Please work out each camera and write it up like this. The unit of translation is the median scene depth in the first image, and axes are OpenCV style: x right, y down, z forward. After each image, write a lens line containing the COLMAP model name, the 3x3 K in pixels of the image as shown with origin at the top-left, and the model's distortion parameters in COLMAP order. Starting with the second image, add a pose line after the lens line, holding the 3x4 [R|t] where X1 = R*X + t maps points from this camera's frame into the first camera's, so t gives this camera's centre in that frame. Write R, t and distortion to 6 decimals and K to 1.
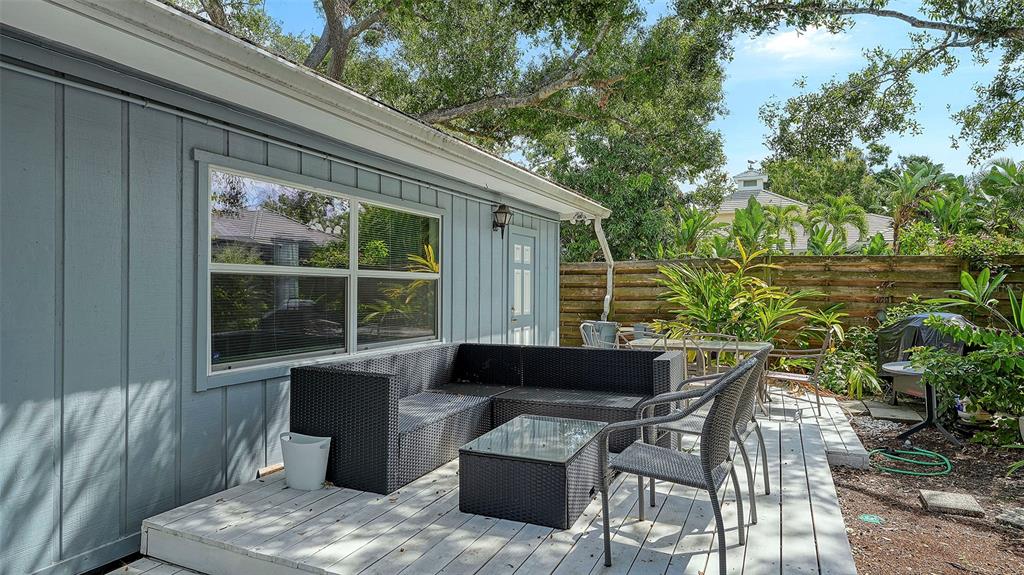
lens RADIAL K [[586.0, 0, 512.0], [0, 586.0, 287.5], [0, 0, 1]] dist [0.006601, 0.001155]
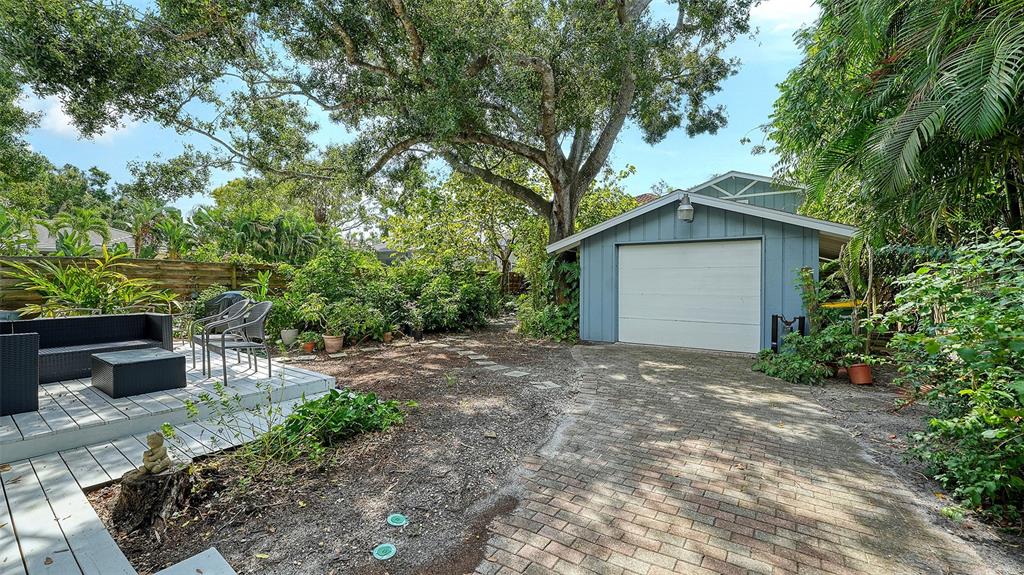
lens RADIAL K [[398.7, 0, 512.0], [0, 398.7, 287.5], [0, 0, 1]] dist [-0.028405, 0.000089]
pose [[0.160709, -0.017461, 0.986847, -0.136489], [0.003154, 0.999847, 0.017178, 0.002756], [-0.986997, 0.000352, 0.160740, -0.050963]]
